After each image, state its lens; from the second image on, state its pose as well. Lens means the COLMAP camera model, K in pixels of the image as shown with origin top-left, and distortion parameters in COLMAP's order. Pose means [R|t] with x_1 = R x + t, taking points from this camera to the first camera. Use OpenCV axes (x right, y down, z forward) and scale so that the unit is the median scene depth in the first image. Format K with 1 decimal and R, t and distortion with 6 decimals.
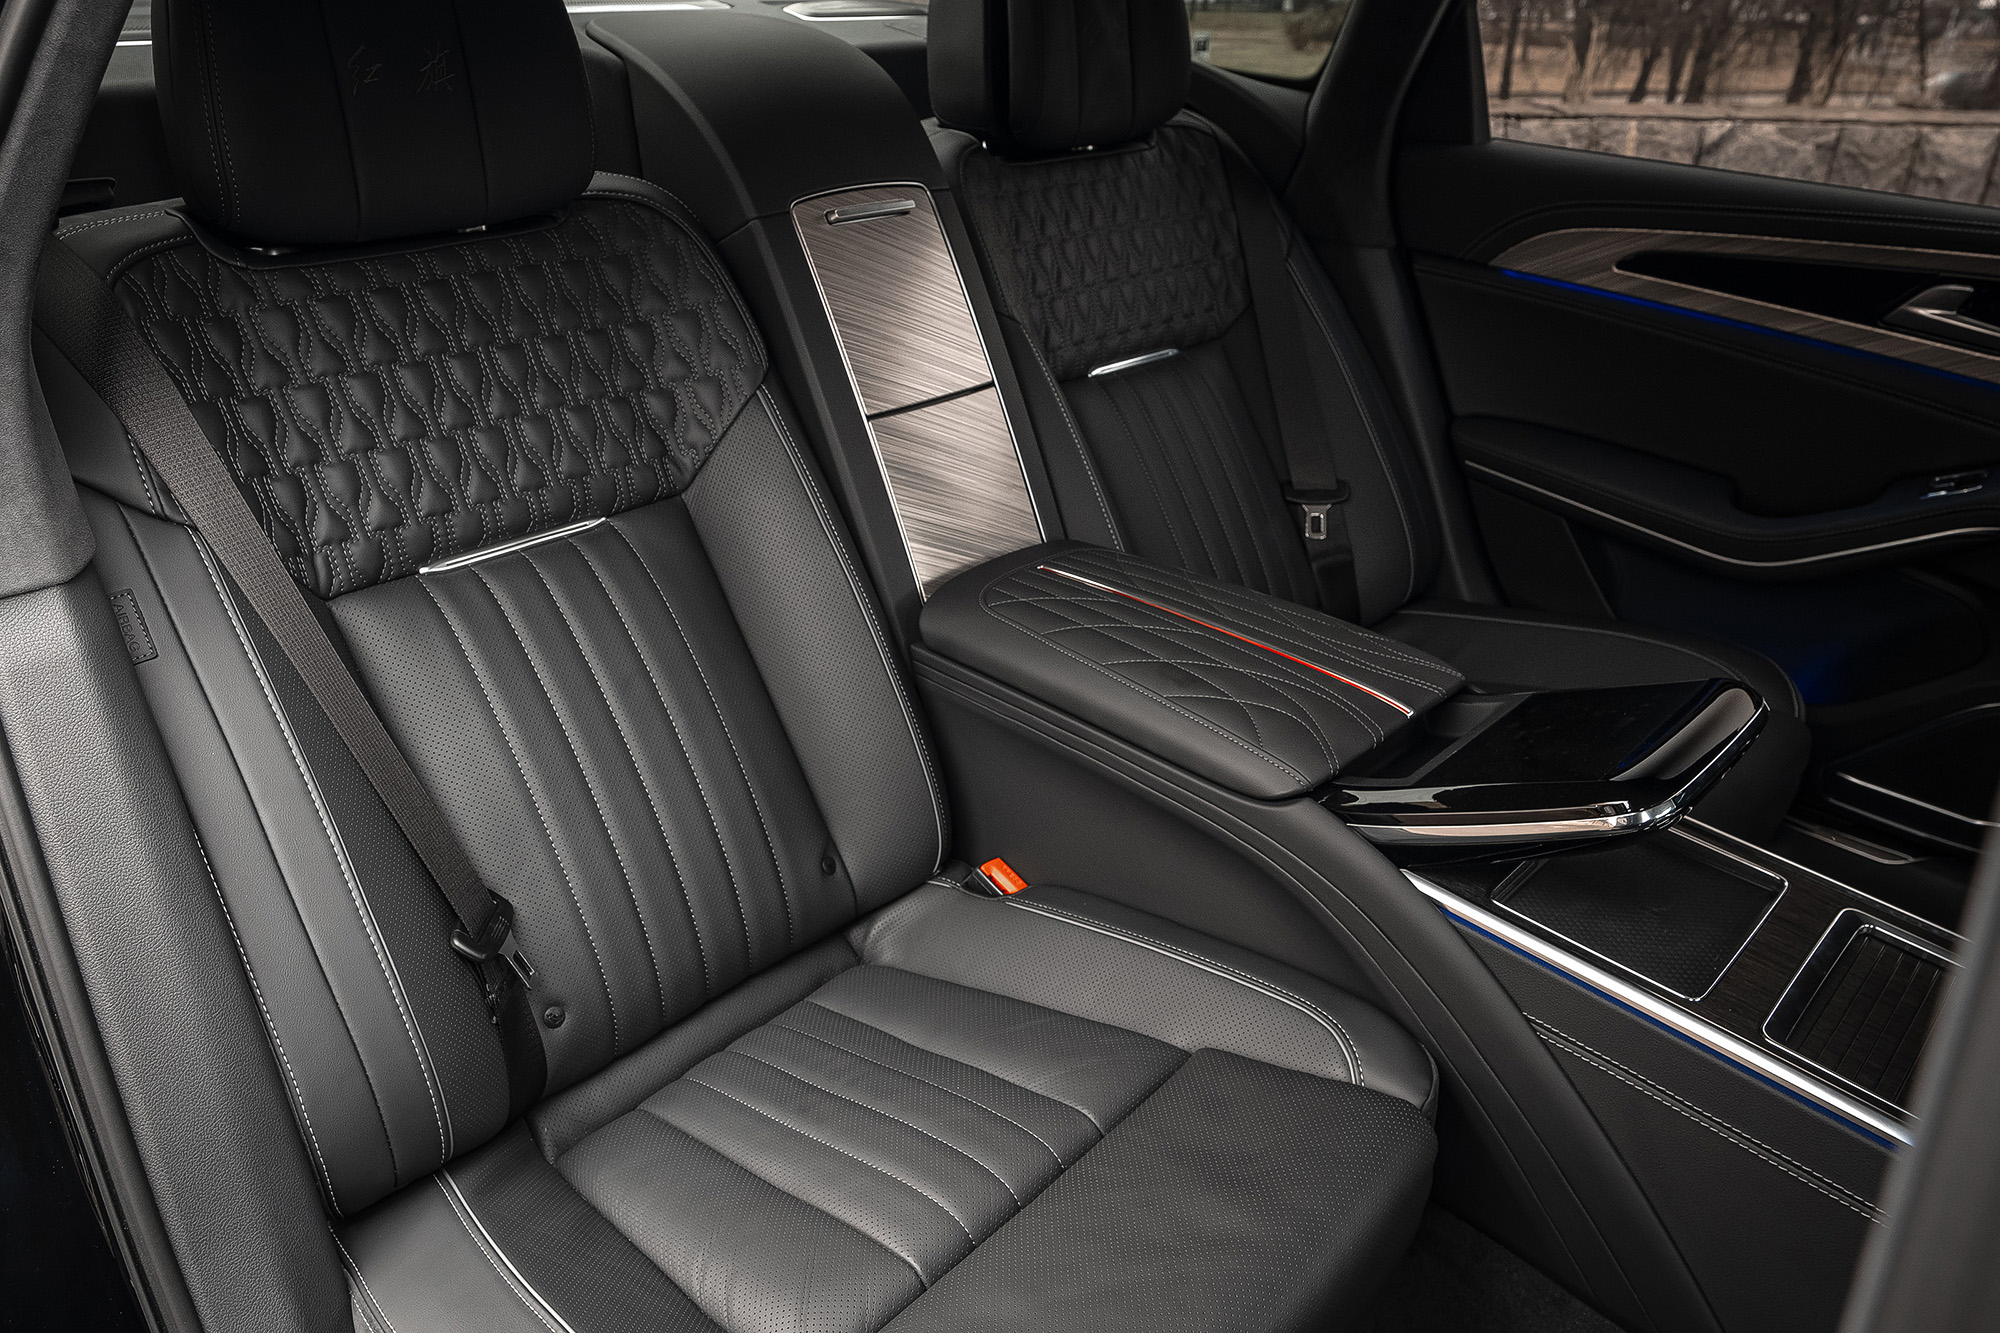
lens RADIAL K [[1461.7, 0, 1000.0], [0, 1461.7, 666.5], [0, 0, 1]] dist [-0.004962, -0.002571]
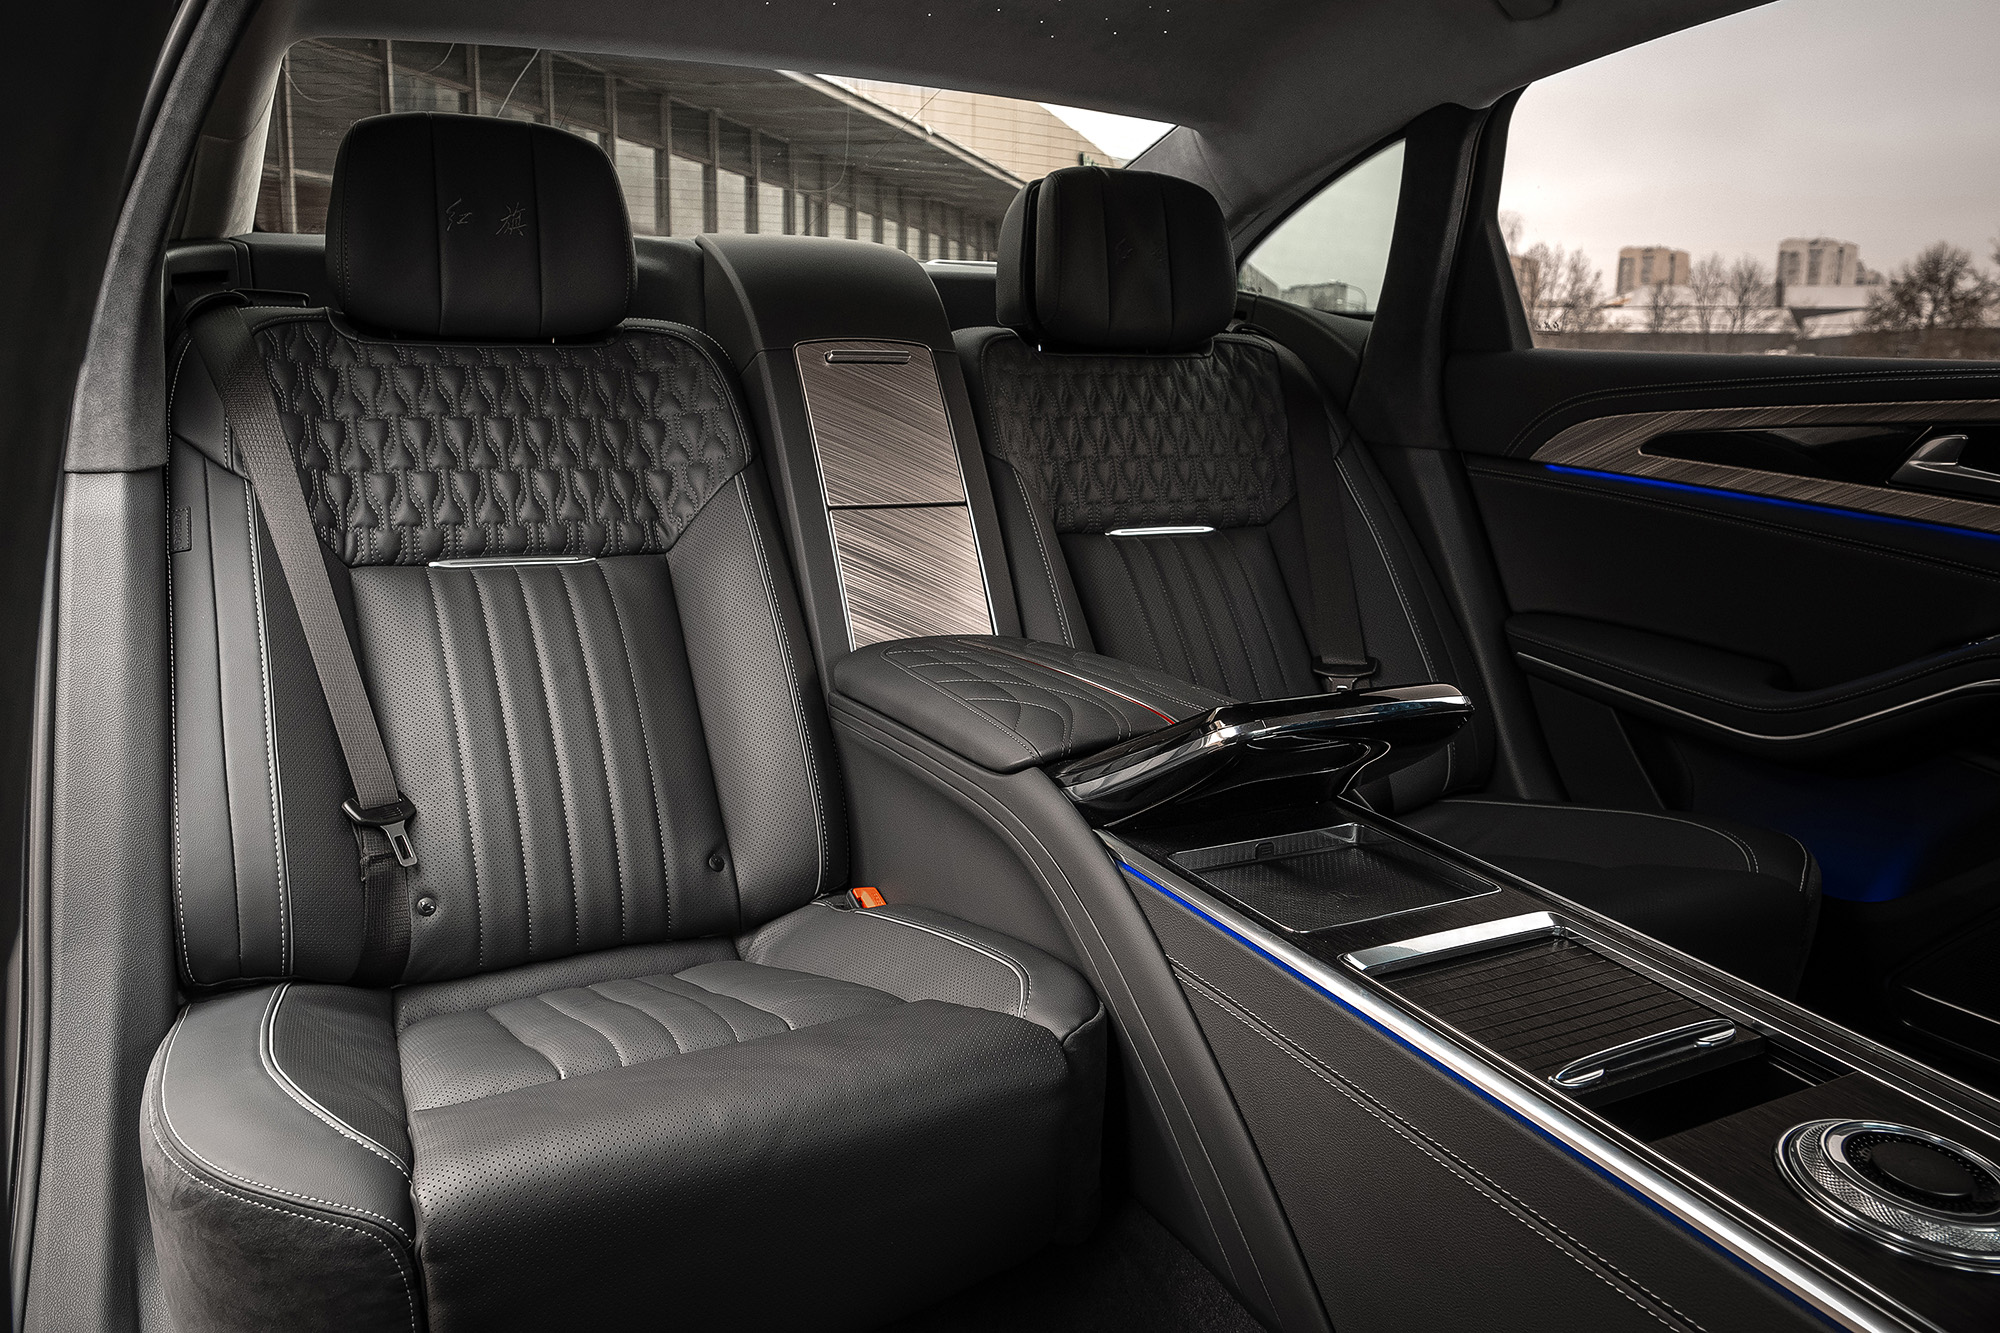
lens RADIAL K [[1523.7, 0, 953.6], [0, 1523.7, 628.9], [0, 0, 1]] dist [-0.004038, -0.001522]
pose [[0.942897, 0.044796, -0.330057, 0.441744], [-0.141051, 0.951380, -0.273827, 0.262883], [0.301743, 0.304745, 0.903372, -0.065970]]
